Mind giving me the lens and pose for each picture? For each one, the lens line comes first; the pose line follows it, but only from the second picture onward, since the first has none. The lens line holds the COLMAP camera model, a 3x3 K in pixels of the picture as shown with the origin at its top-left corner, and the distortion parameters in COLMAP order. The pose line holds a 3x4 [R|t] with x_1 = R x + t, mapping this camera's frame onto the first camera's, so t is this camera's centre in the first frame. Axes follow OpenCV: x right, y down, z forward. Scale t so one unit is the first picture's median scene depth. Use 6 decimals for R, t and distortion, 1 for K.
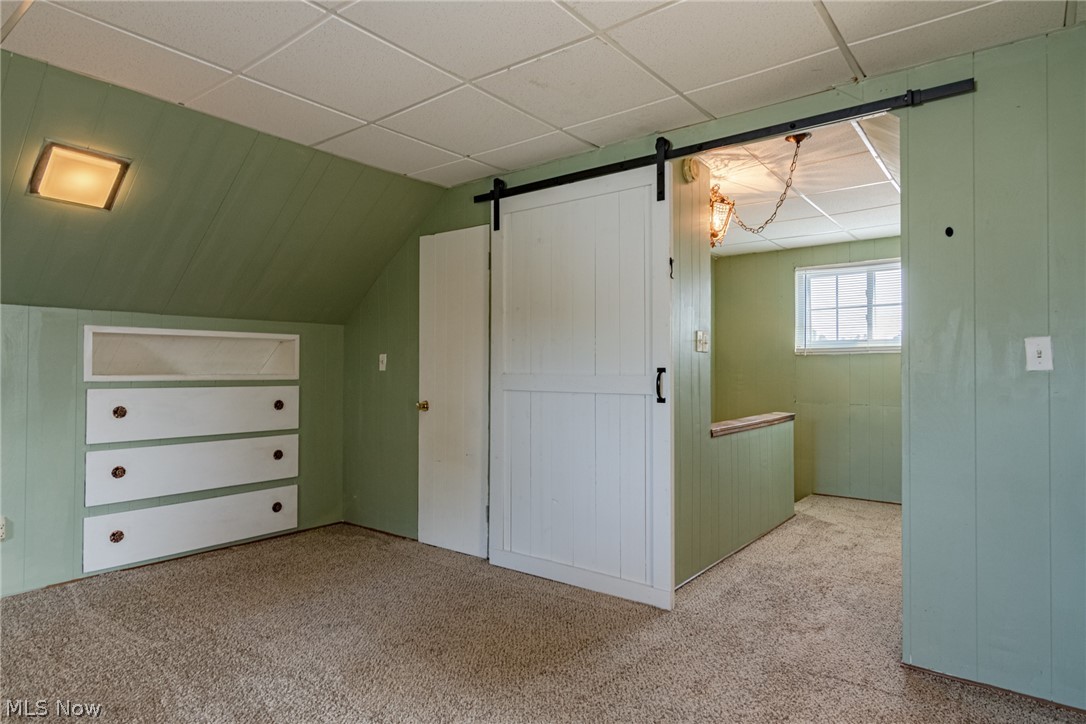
lens RADIAL K [[602.3, 0, 543.0], [0, 602.3, 362.0], [0, 0, 1]] dist [0.000159, 0.000287]
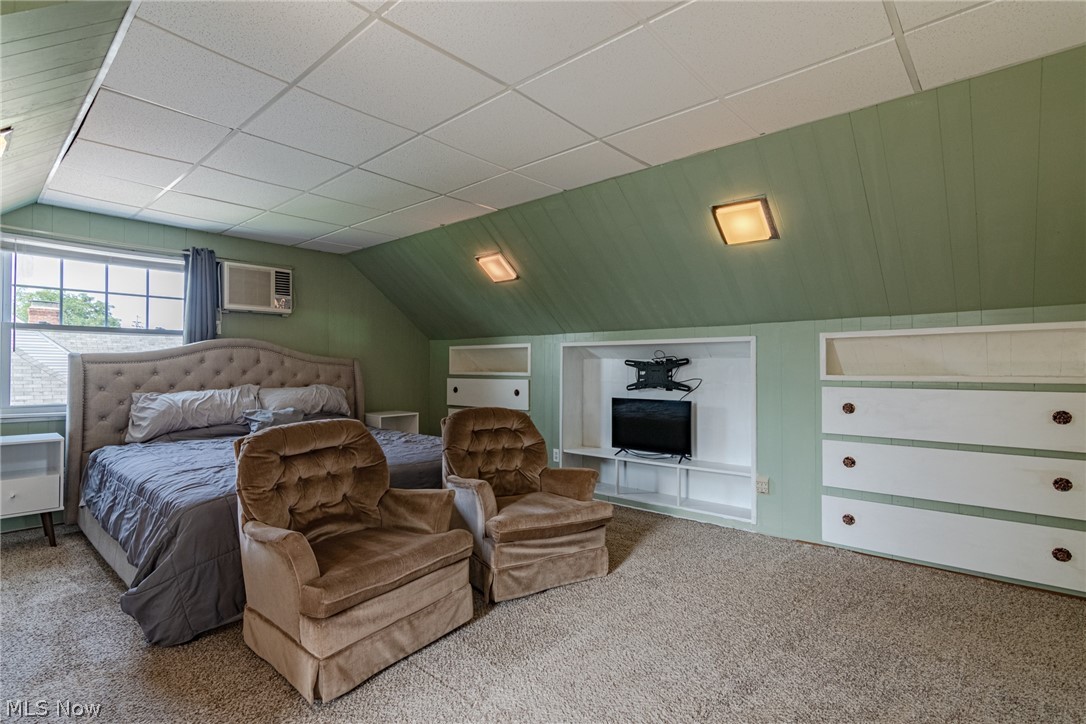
lens RADIAL K [[554.5, 0, 540.9], [0, 554.5, 373.3], [0, 0, 1]] dist [0.034962, 0.000259]
pose [[-0.042771, 0.003948, -0.999077, 0.363982], [0.014701, 0.999886, 0.003322, 0.006673], [0.998977, -0.014545, -0.042824, 0.488315]]
